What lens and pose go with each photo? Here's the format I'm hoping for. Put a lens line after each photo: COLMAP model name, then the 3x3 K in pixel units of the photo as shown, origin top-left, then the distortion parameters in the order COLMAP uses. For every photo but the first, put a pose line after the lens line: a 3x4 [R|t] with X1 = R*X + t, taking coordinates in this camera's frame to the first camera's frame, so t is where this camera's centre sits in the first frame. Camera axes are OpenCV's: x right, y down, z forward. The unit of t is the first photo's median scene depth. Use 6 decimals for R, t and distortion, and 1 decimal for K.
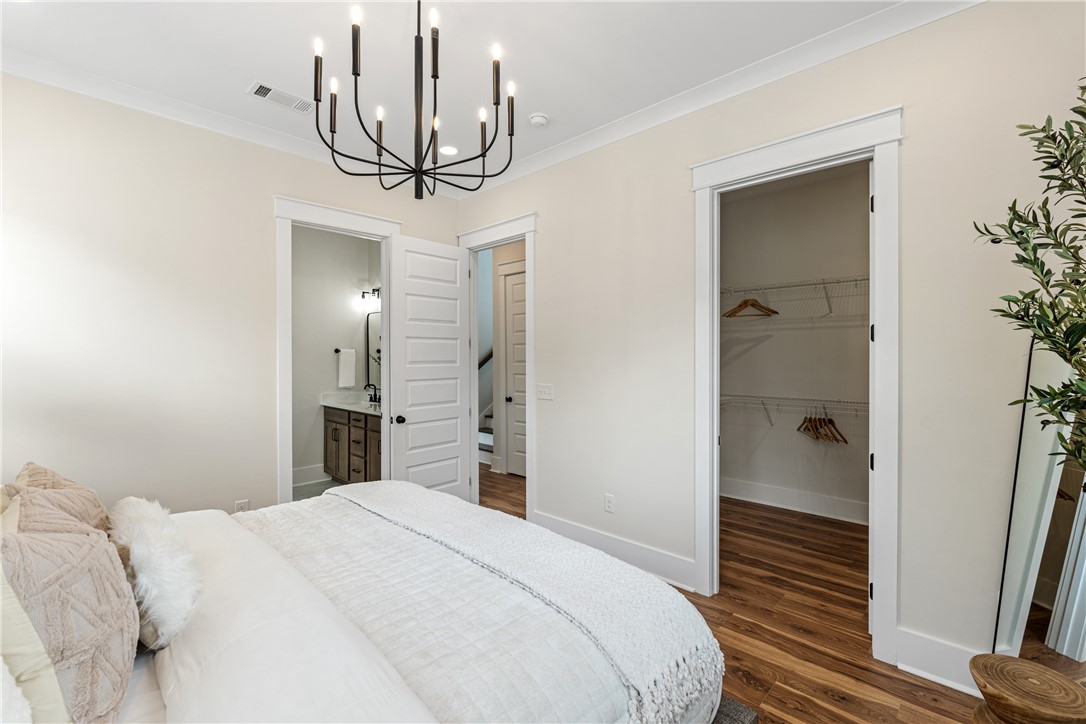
lens RADIAL K [[480.6, 0, 540.3], [0, 480.6, 351.9], [0, 0, 1]] dist [-0.004340, 0.000411]
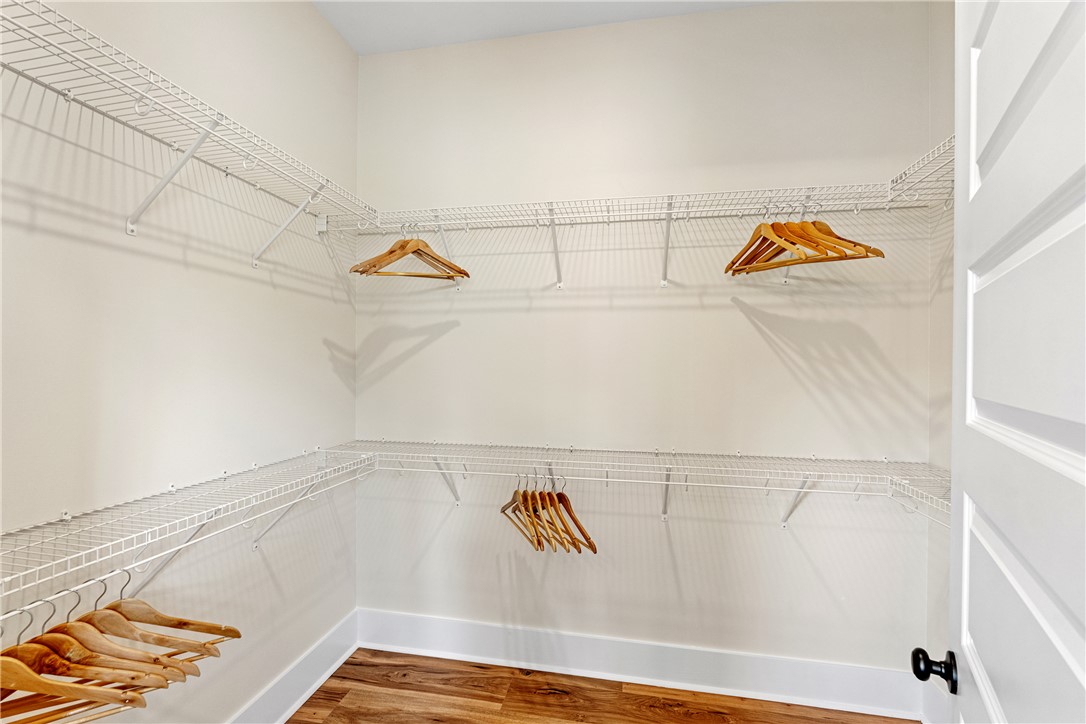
lens RADIAL K [[480.6, 0, 542.5], [0, 480.6, 358.3], [0, 0, 1]] dist [-0.004340, 0.000411]
pose [[0.838473, 0.005102, 0.544919, 0.314835], [-0.011607, 0.999897, 0.008498, -0.001399], [-0.544819, -0.013451, 0.838446, 0.589957]]
